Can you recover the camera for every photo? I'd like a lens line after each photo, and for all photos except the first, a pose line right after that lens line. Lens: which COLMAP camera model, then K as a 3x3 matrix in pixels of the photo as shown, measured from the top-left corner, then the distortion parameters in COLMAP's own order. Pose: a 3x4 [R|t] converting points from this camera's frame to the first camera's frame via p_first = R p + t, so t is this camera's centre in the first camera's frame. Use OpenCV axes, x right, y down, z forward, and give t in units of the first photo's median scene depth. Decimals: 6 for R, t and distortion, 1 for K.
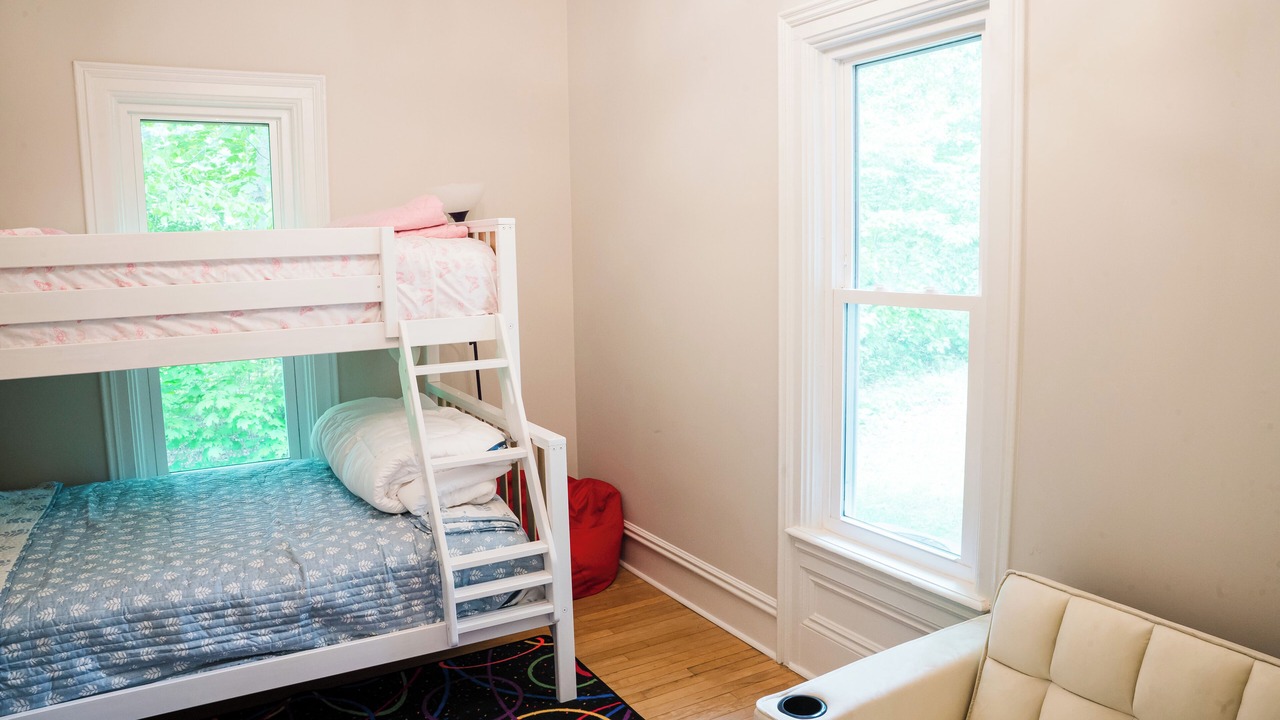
lens RADIAL K [[895.4, 0, 638.6], [0, 895.4, 361.1], [0, 0, 1]] dist [-0.120768, 0.082286]
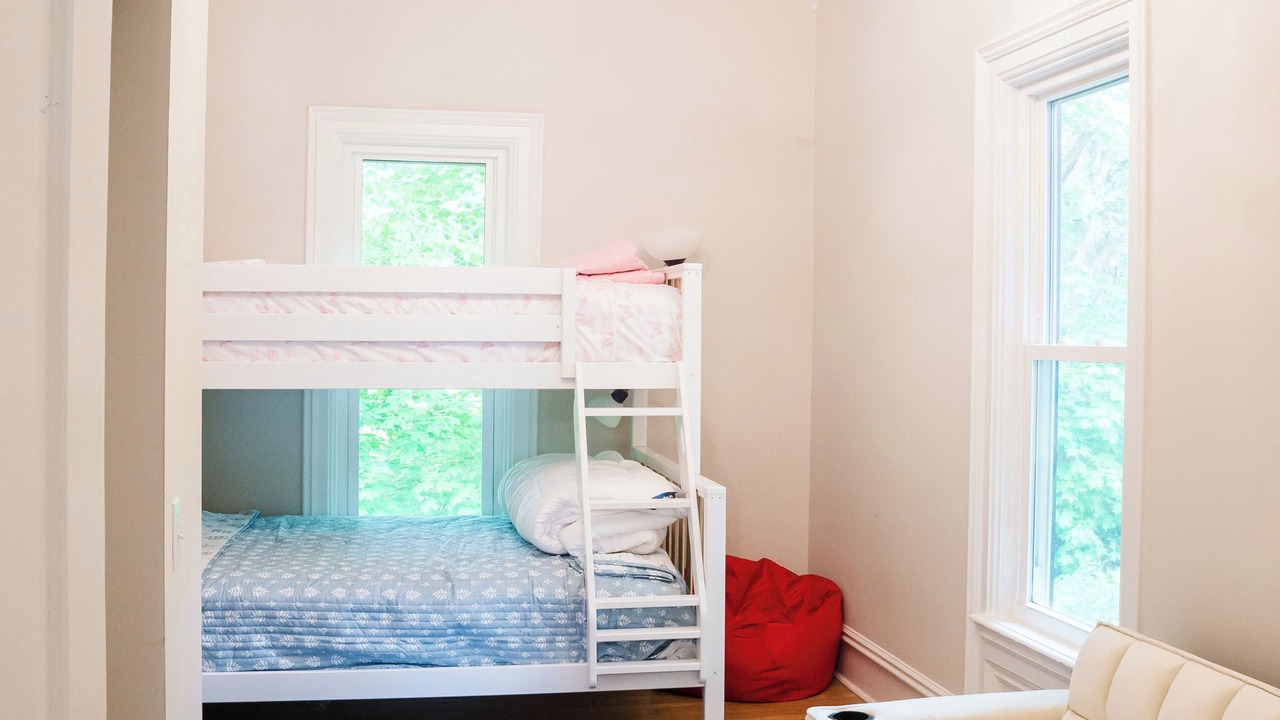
lens RADIAL K [[1389.1, 0, 647.2], [0, 1389.1, 356.0], [0, 0, 1]] dist [-0.091741, 0.000000]
pose [[0.943317, 0.035003, -0.330041, 0.332916], [-0.071937, 0.992347, -0.100363, 0.102785], [0.324002, 0.118417, 0.938616, -0.456967]]
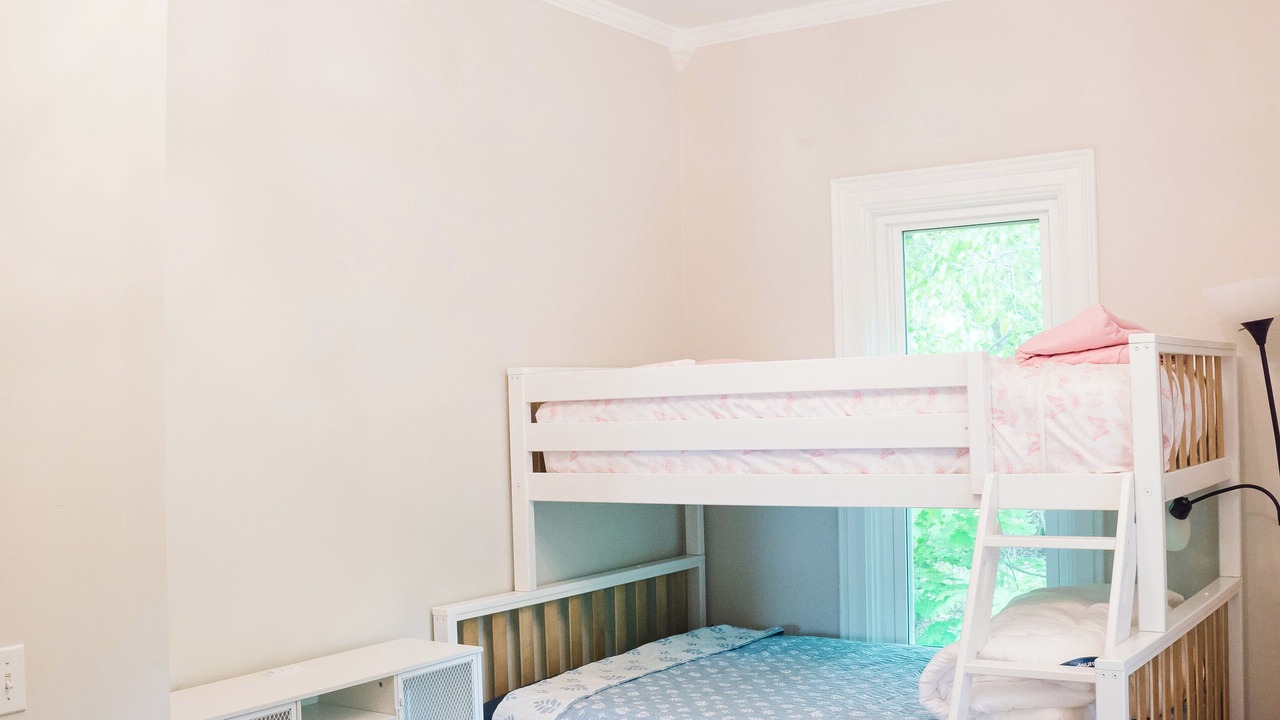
lens RADIAL K [[1389.1, 0, 645.0], [0, 1389.1, 356.6], [0, 0, 1]] dist [-0.091741, 0.000000]
pose [[0.433627, -0.024541, -0.900758, 0.694939], [-0.103278, 0.991688, -0.076737, -0.024279], [0.895154, 0.126304, 0.427488, 0.225429]]
